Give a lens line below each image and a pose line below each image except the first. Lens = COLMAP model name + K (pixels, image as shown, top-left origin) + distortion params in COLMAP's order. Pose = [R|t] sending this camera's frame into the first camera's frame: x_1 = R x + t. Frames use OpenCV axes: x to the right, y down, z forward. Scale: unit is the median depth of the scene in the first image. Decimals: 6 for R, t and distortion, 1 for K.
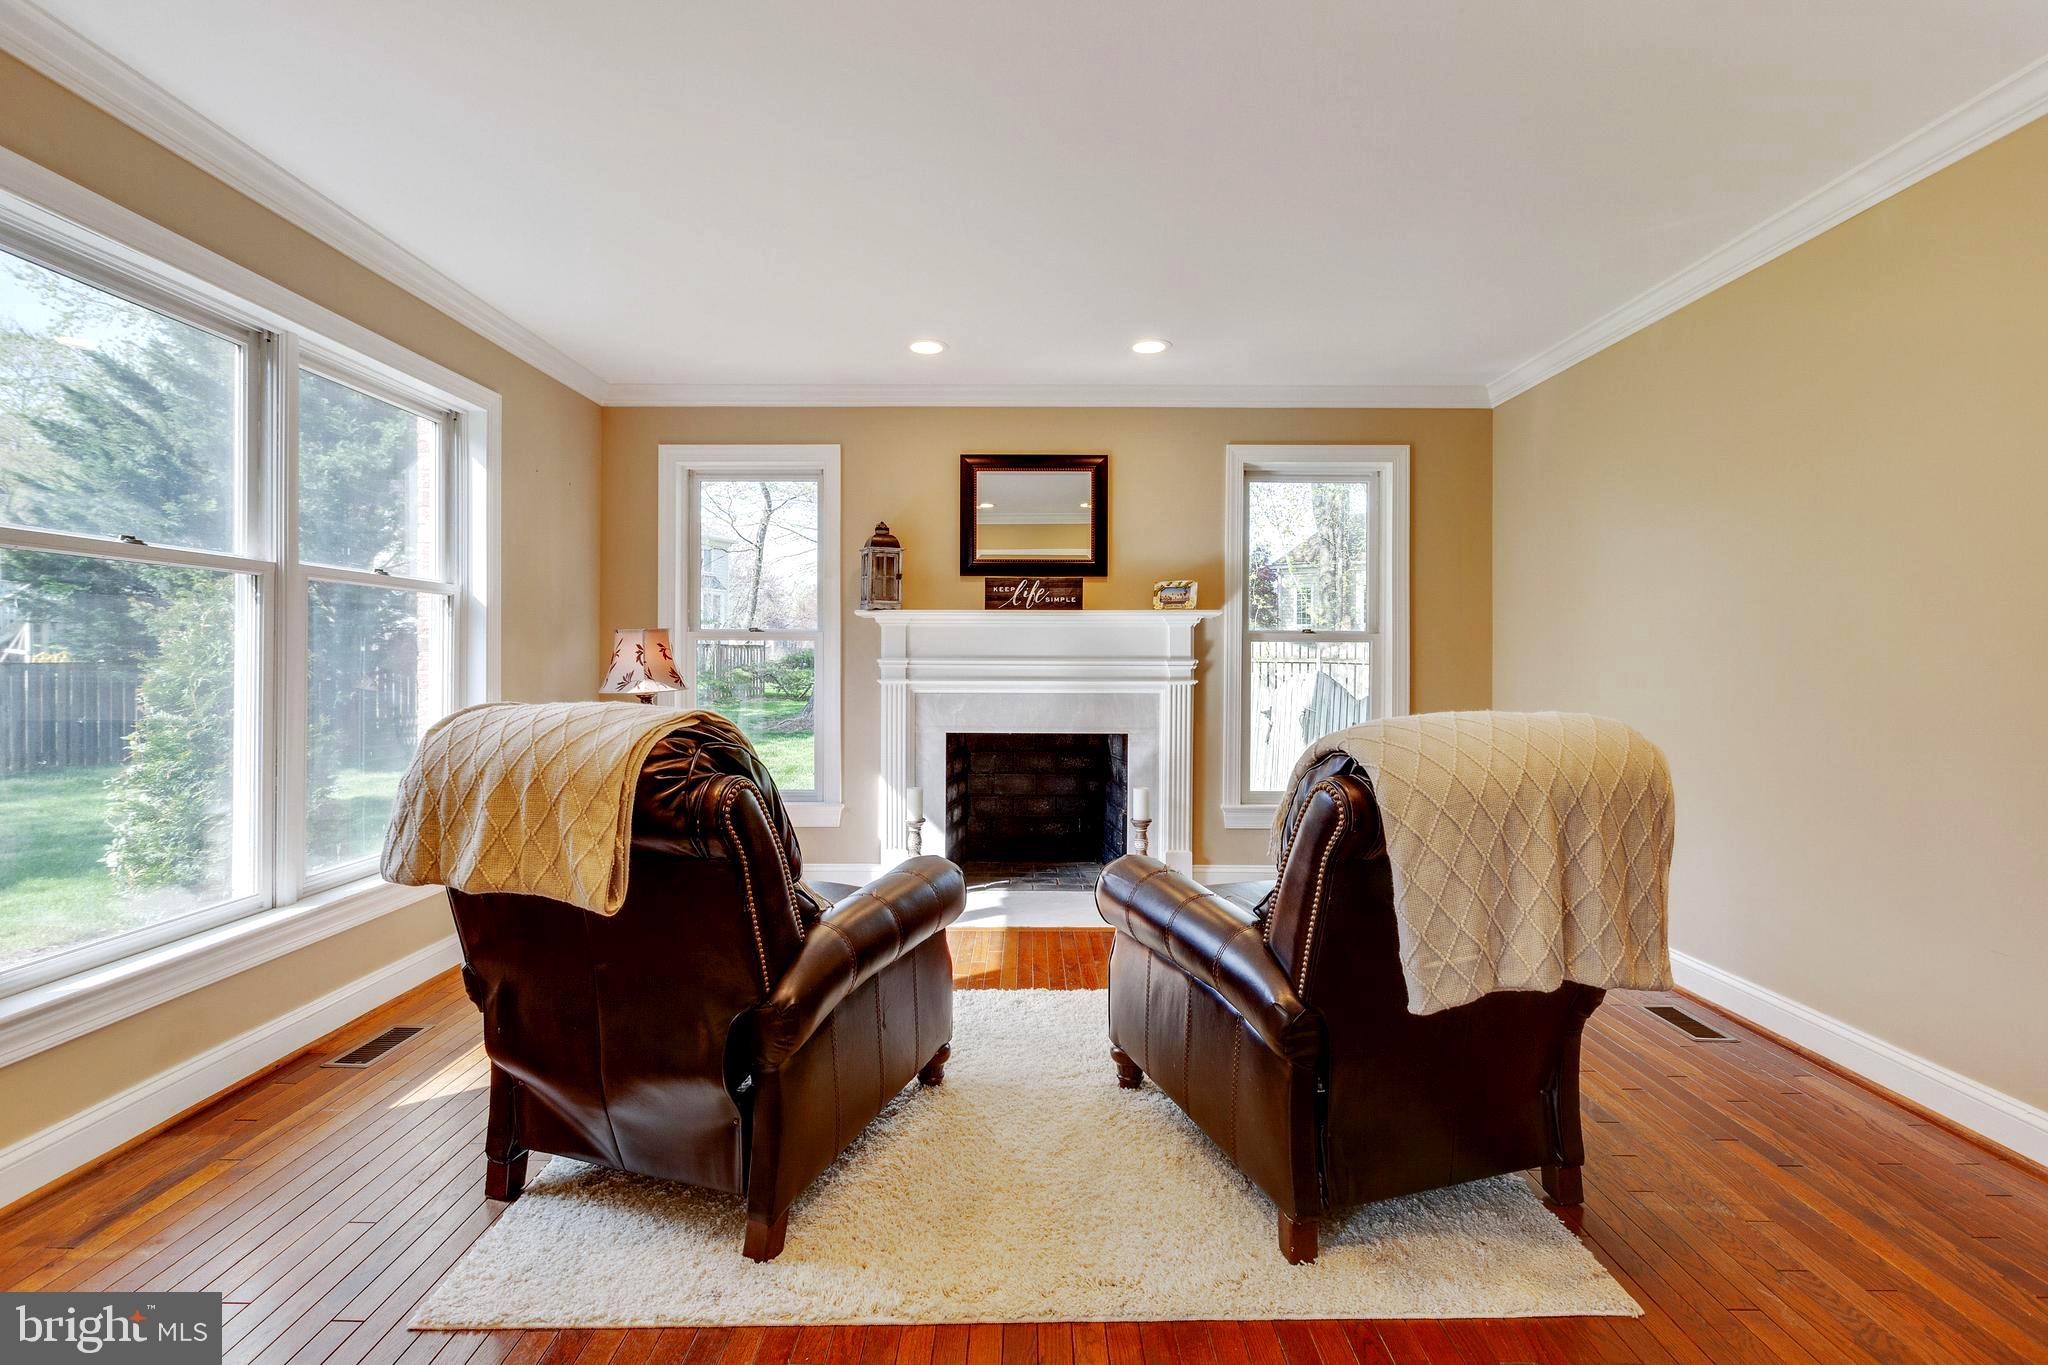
lens RADIAL K [[921.6, 0, 1020.7], [0, 921.6, 674.5], [0, 0, 1]] dist [0.003832, -0.002284]
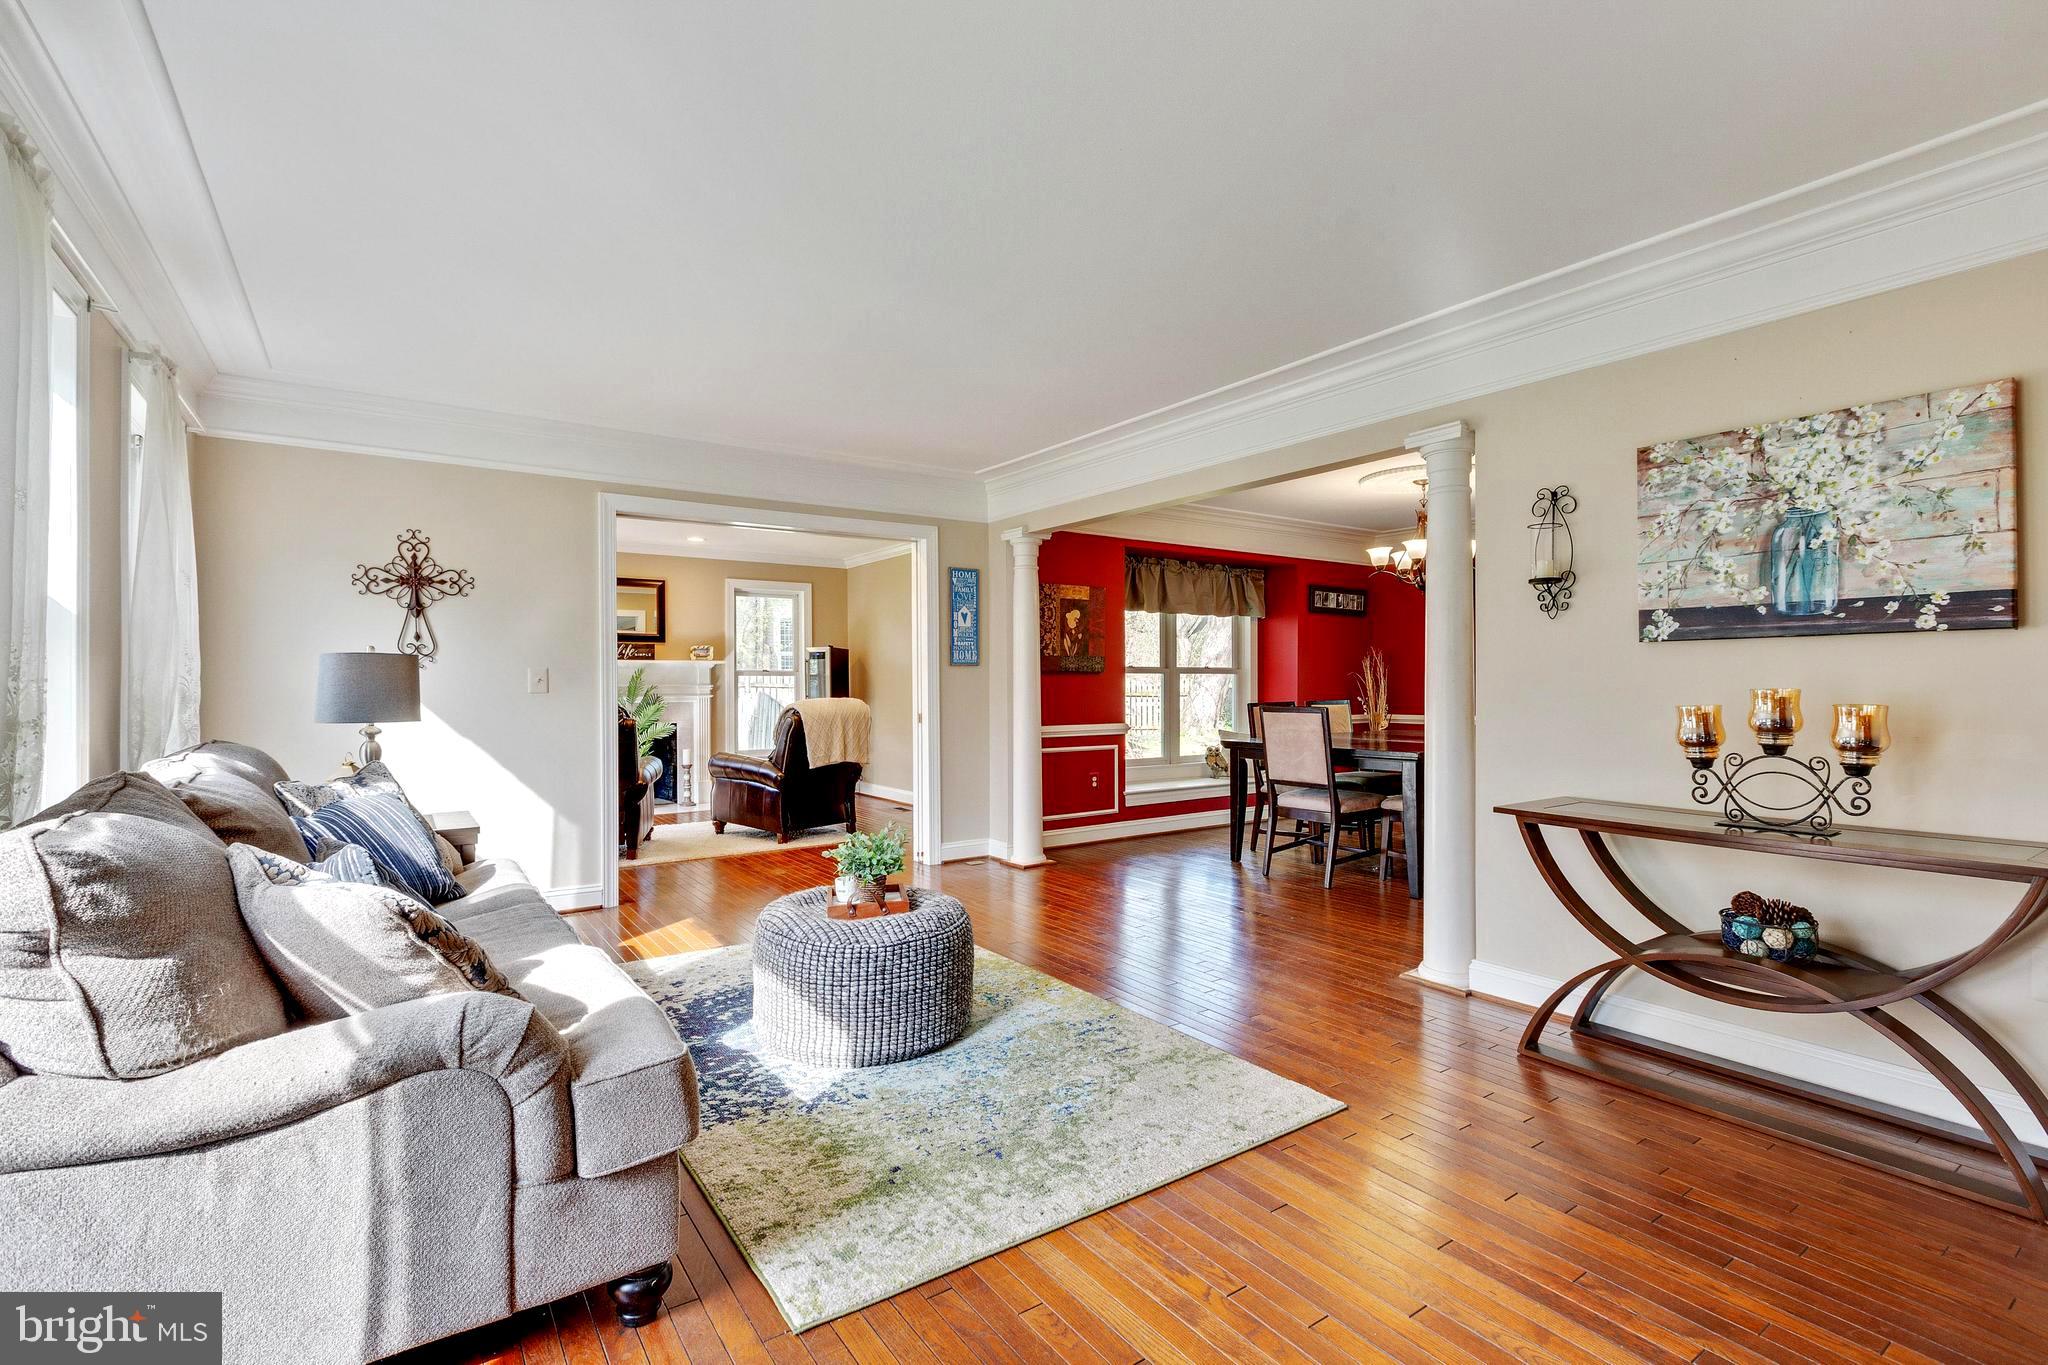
lens RADIAL K [[921.6, 0, 1024.0], [0, 921.6, 685.9], [0, 0, 1]] dist [0.003832, -0.002284]
pose [[0.817469, -0.008246, 0.575913, -0.418840], [0.016139, 0.999833, -0.008593, 0.014520], [-0.575746, 0.016319, 0.817466, -1.050795]]
